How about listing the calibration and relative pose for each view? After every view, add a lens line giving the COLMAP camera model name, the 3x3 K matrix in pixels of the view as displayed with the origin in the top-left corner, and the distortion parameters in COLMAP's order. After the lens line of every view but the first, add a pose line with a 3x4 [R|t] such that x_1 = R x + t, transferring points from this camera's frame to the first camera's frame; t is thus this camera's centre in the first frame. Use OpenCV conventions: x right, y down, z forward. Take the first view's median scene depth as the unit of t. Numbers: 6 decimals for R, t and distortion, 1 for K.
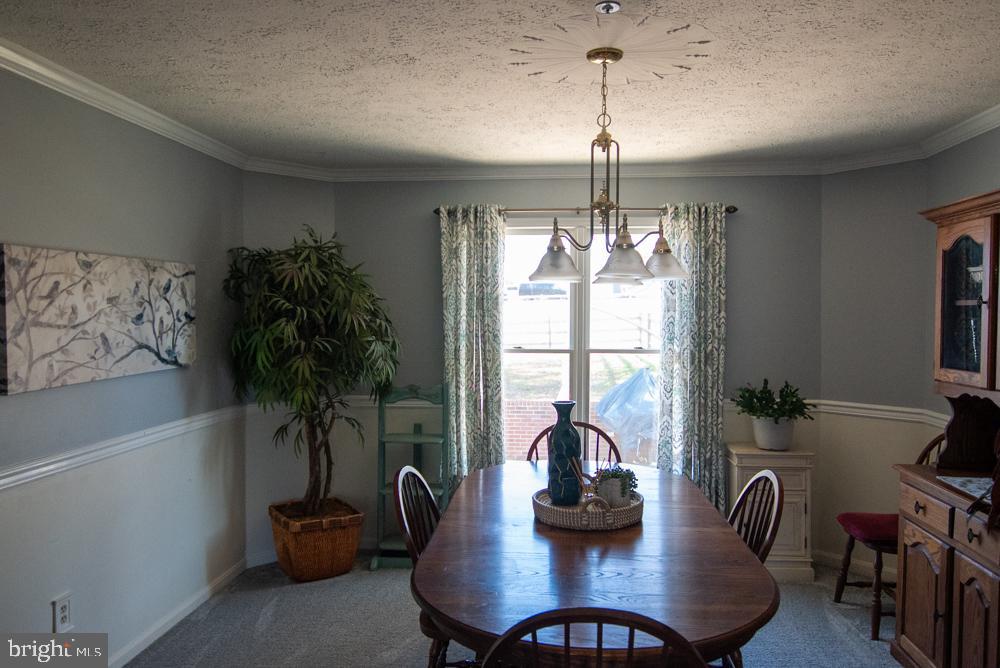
lens RADIAL K [[732.5, 0, 499.5], [0, 732.5, 330.2], [0, 0, 1]] dist [-0.004256, -0.011009]
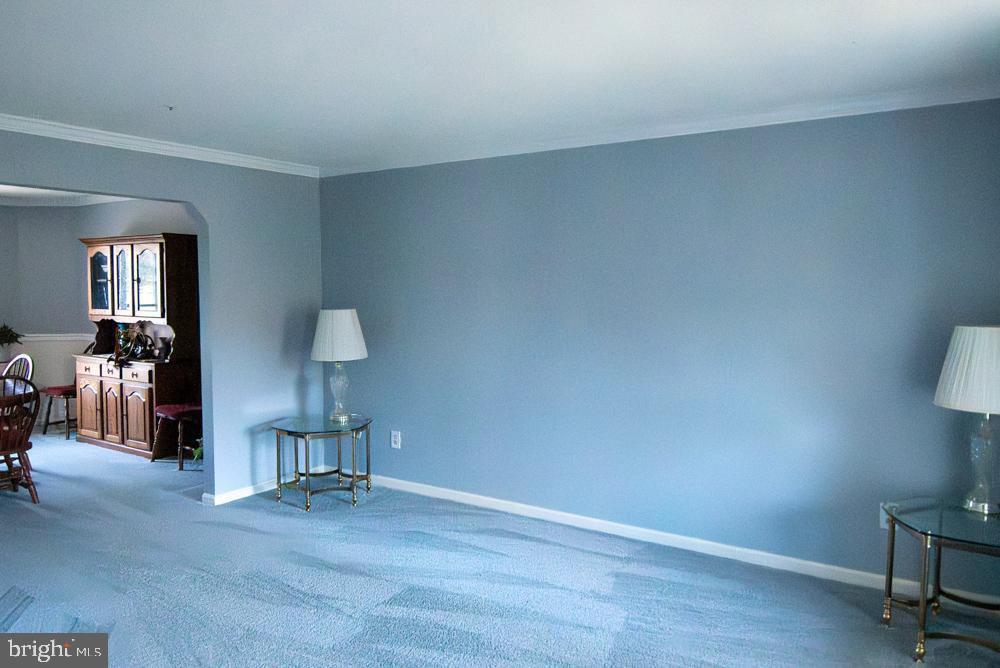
lens RADIAL K [[732.5, 0, 498.3], [0, 732.5, 330.5], [0, 0, 1]] dist [-0.004256, -0.011009]
pose [[0.471312, -0.054610, 0.880274, -0.861187], [0.022891, 0.998502, 0.049688, 0.036478], [-0.881670, -0.003268, 0.471856, -1.271343]]
